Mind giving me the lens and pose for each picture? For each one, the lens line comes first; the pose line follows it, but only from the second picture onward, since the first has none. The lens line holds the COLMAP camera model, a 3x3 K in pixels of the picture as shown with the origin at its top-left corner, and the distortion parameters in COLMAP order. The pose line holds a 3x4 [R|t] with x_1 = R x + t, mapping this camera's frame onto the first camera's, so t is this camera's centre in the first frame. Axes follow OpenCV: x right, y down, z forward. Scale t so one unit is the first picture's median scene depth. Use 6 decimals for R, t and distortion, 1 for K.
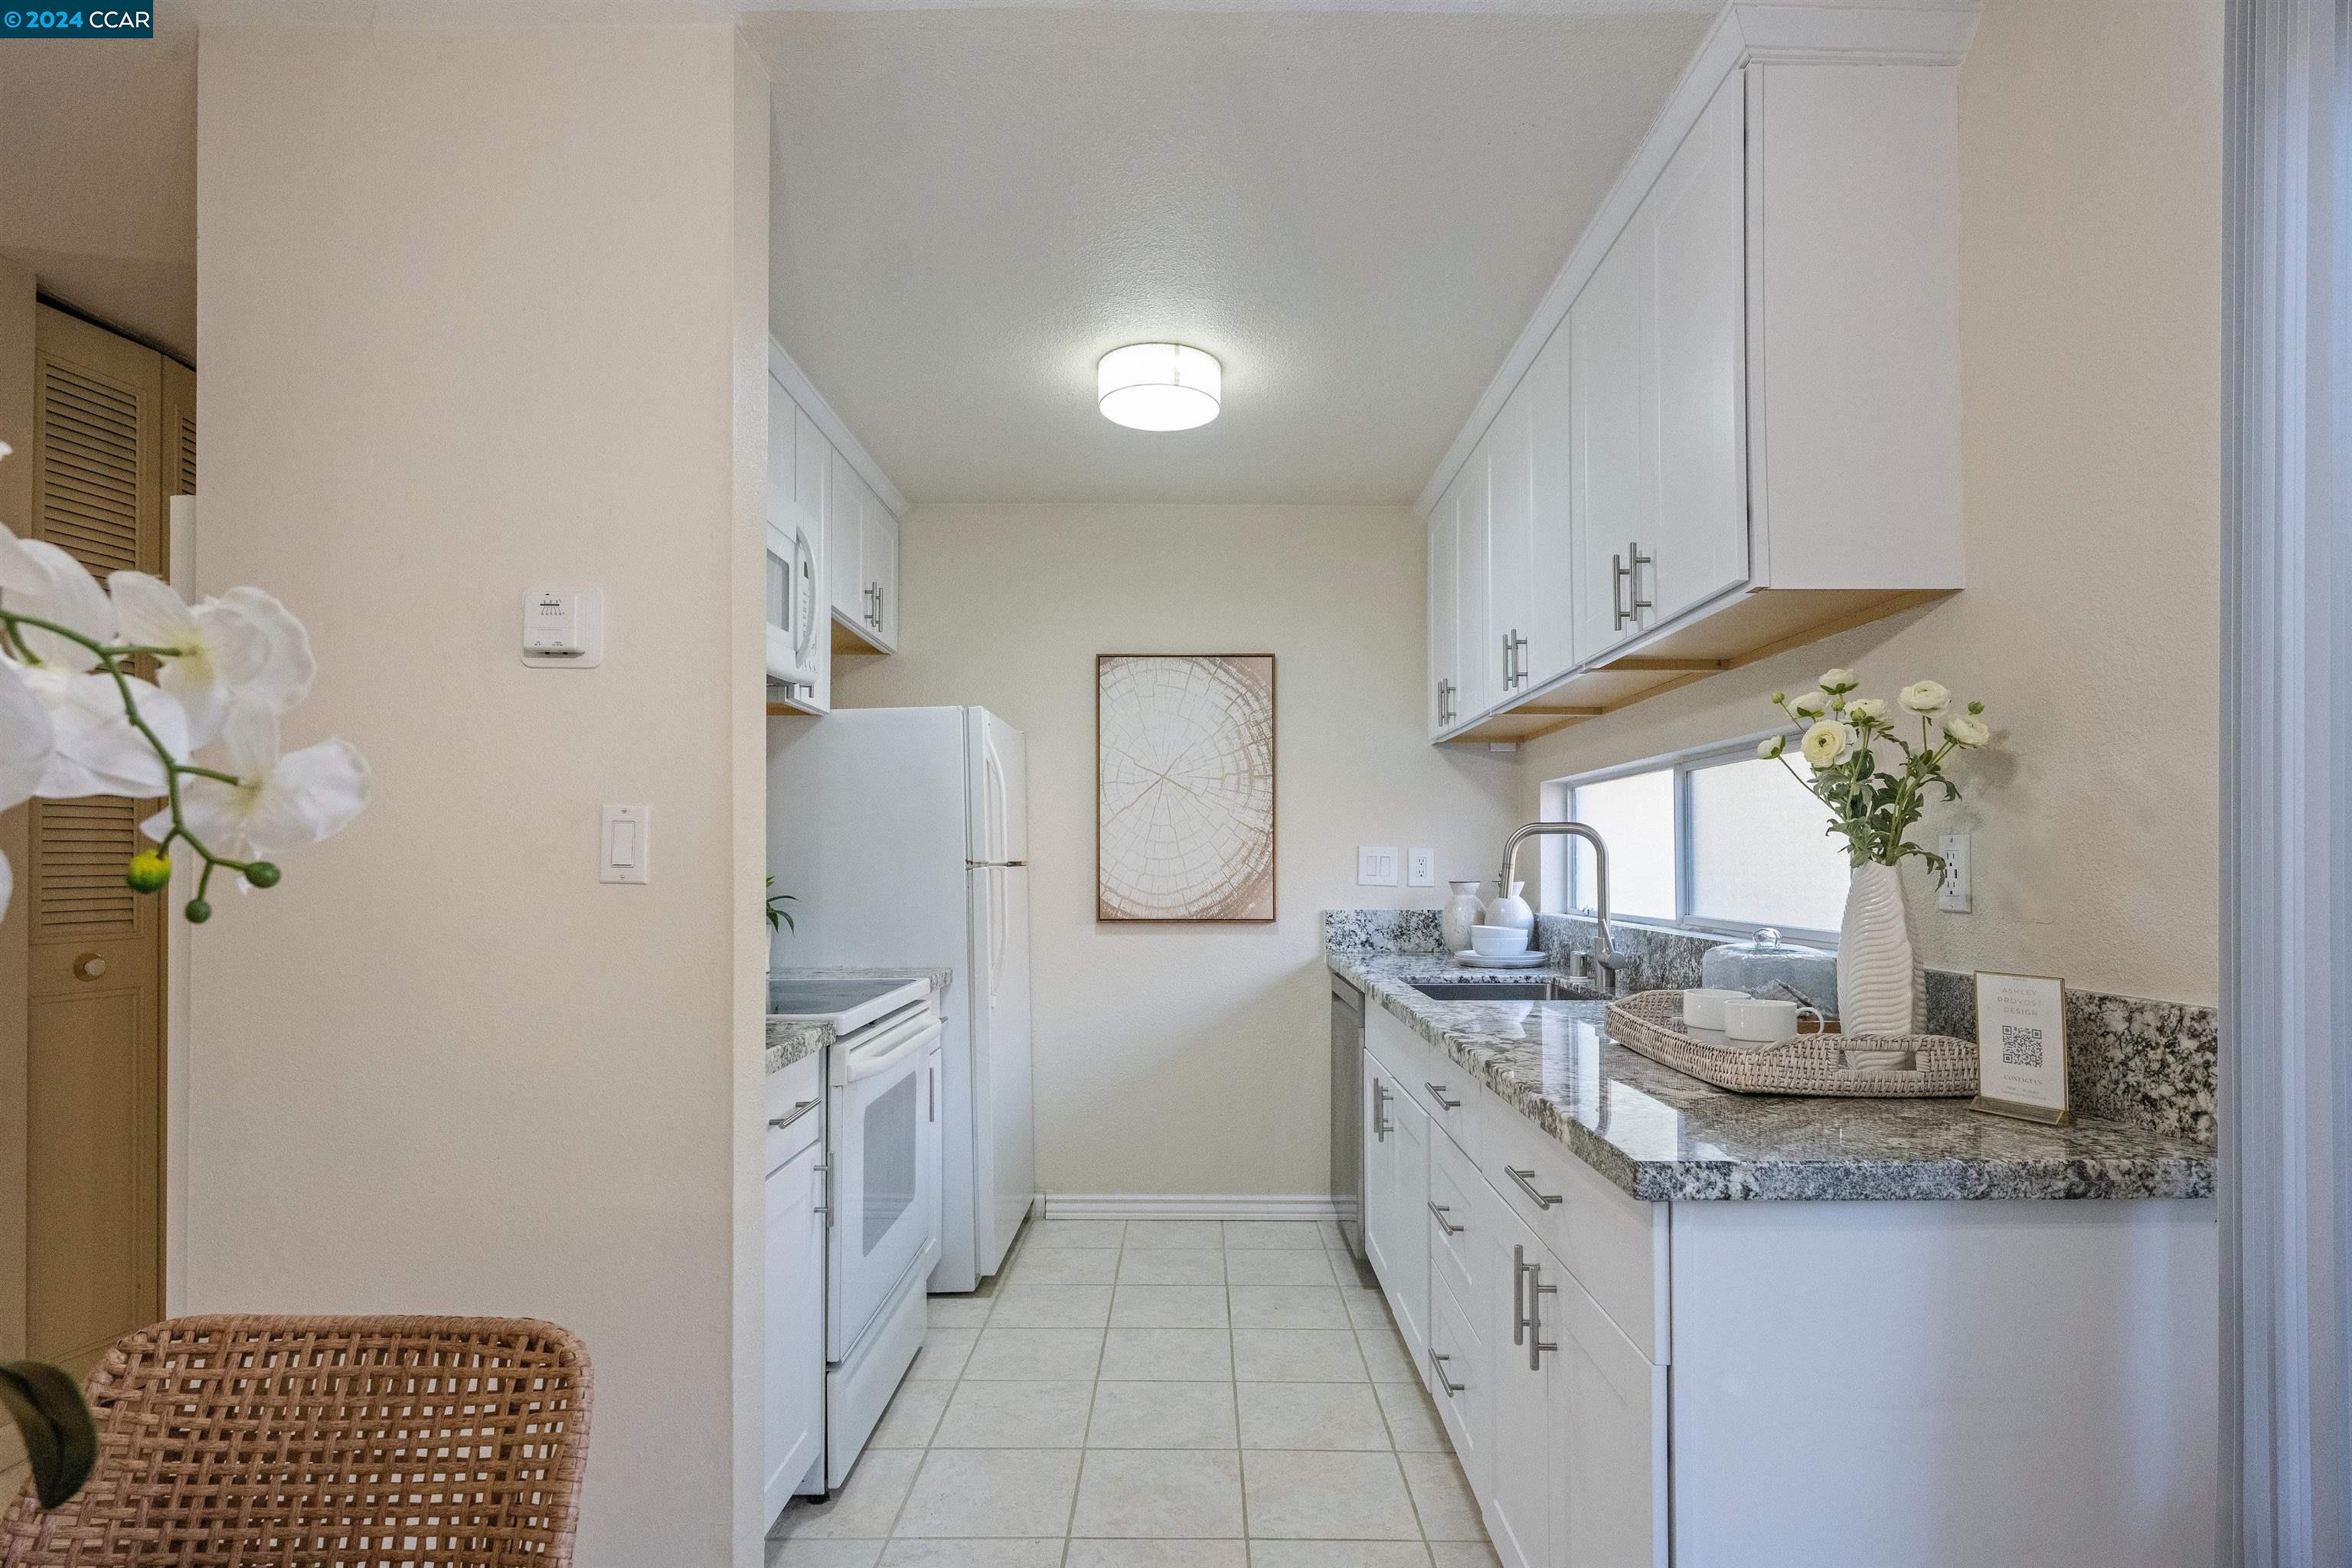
lens RADIAL K [[1191.5, 0, 1150.3], [0, 1191.5, 860.6], [0, 0, 1]] dist [-0.008574, 0.000056]
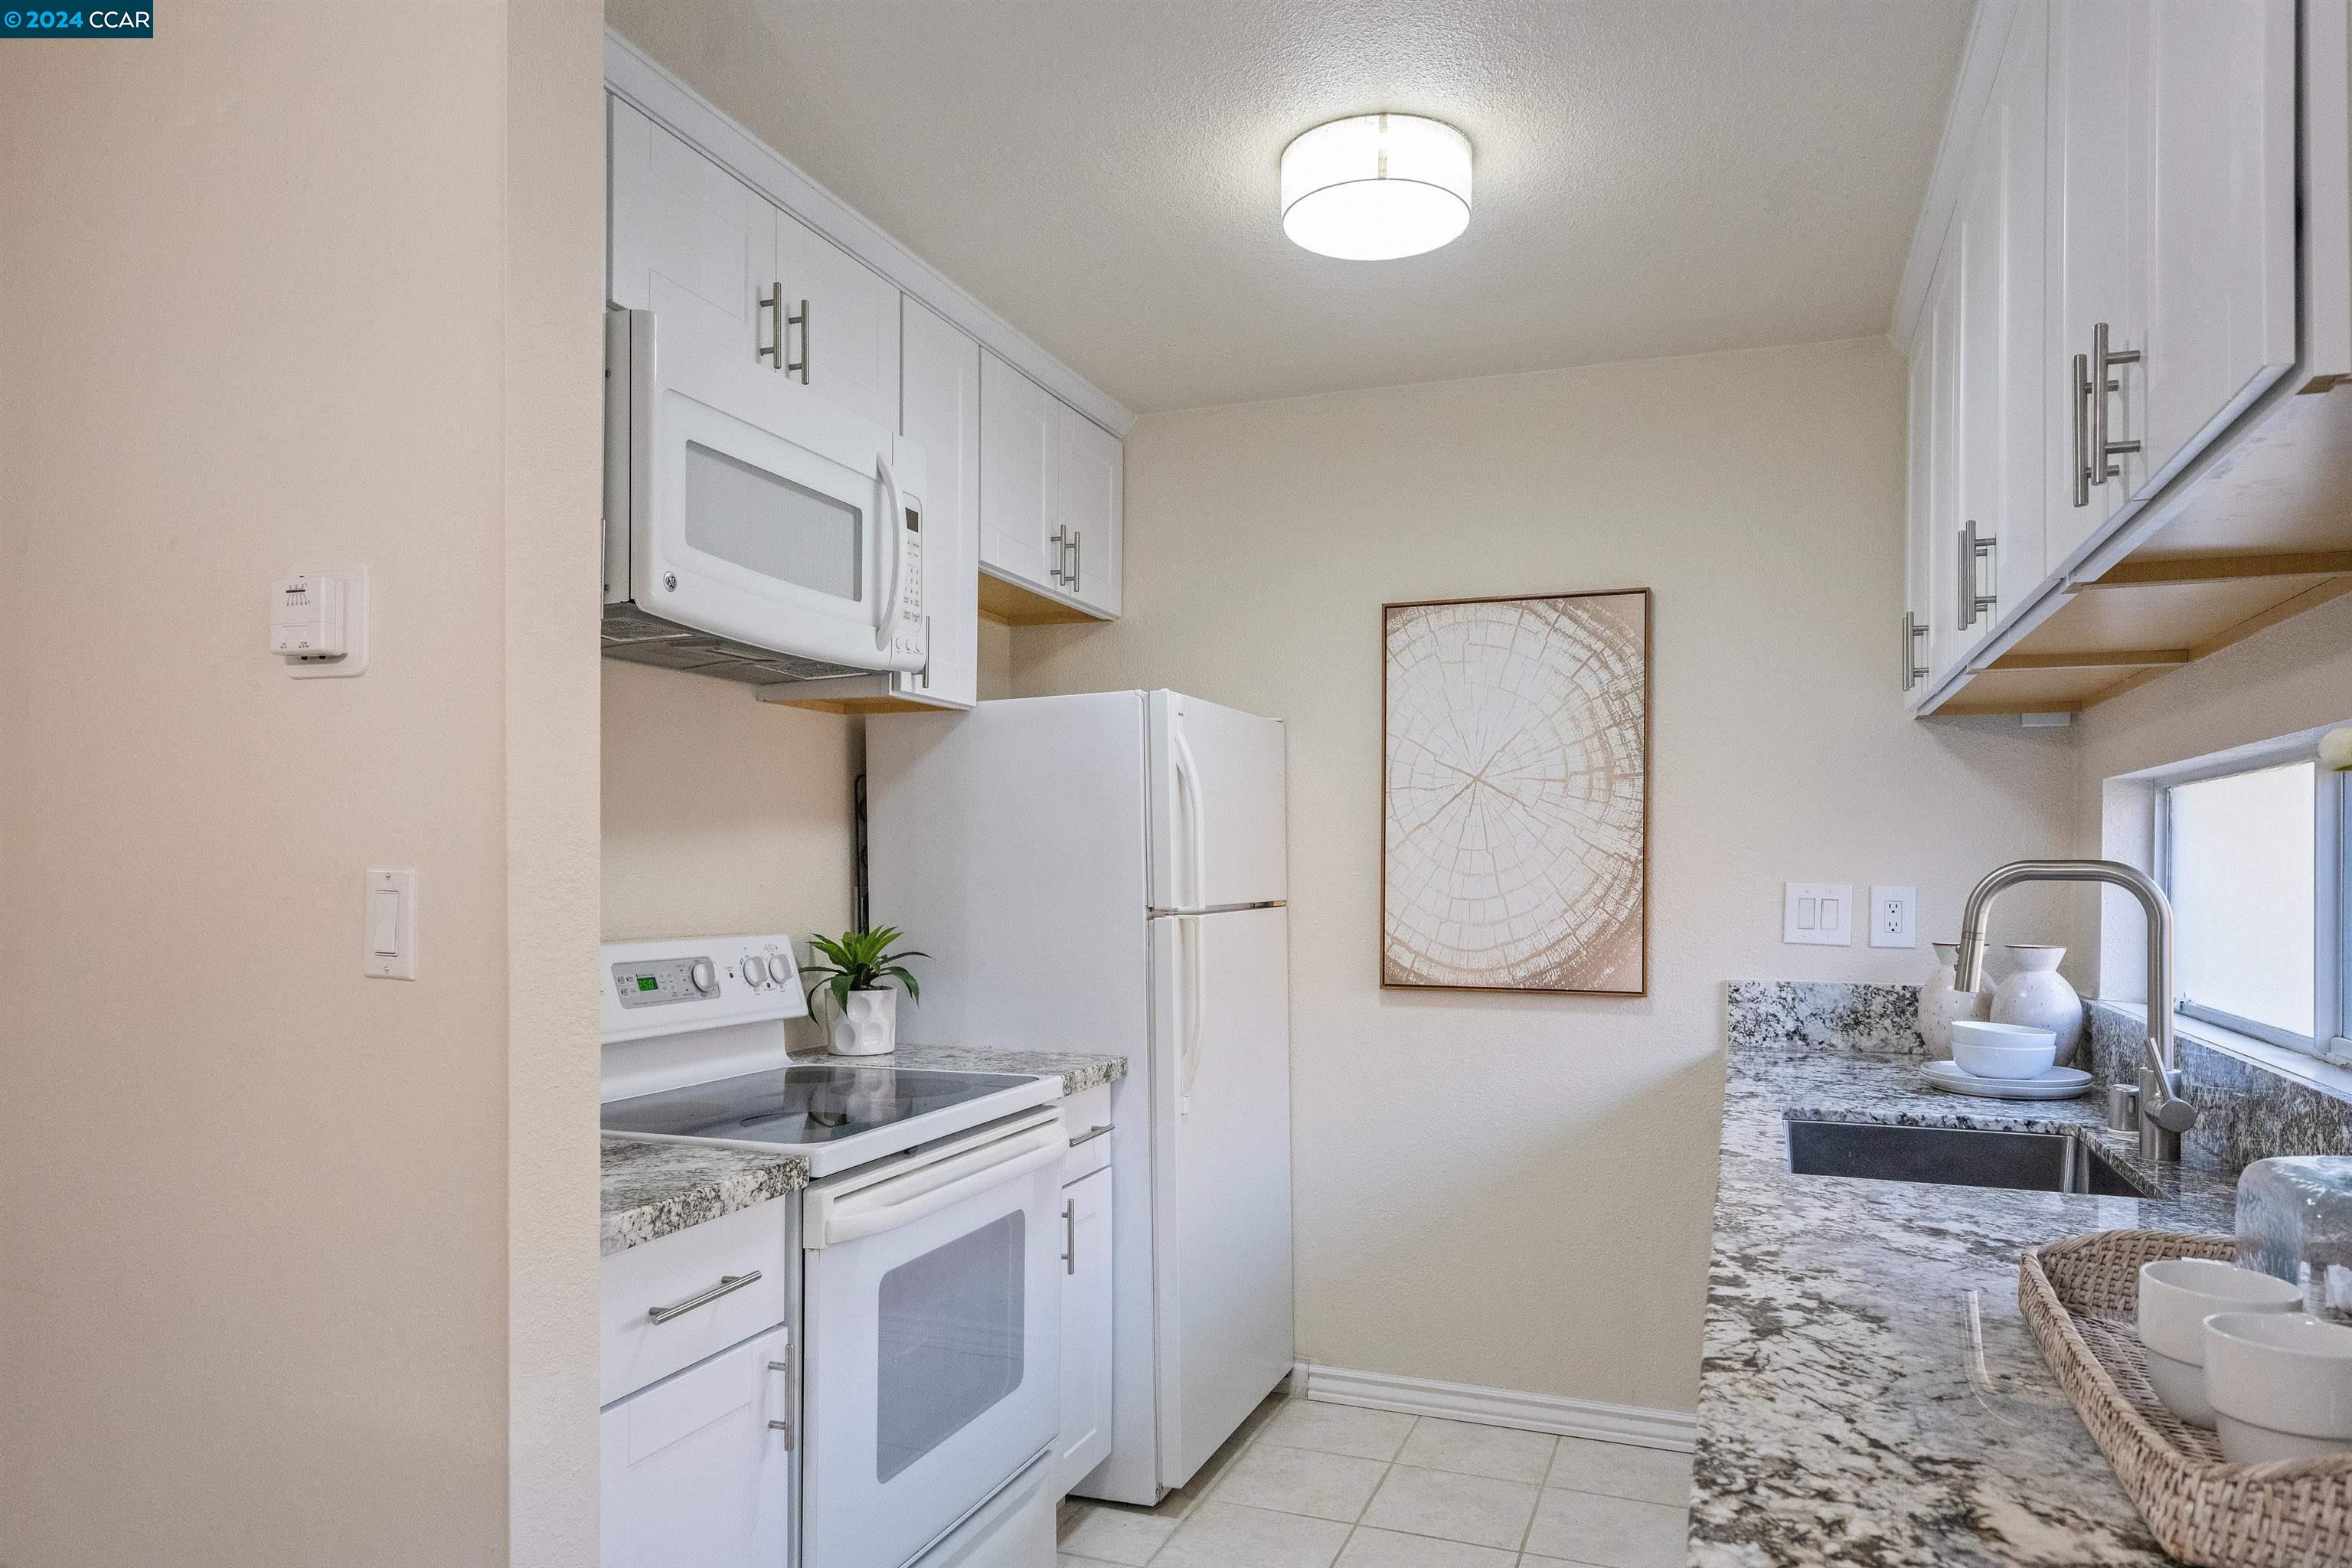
lens RADIAL K [[1446.2, 0, 1189.8], [0, 1446.2, 890.8], [0, 0, 1]] dist [-0.001416, 0.002578]
pose [[0.940124, 0.008813, -0.340718, 0.144681], [-0.001167, 0.999743, 0.022641, -0.025713], [0.340830, -0.020888, 0.939893, 0.169343]]
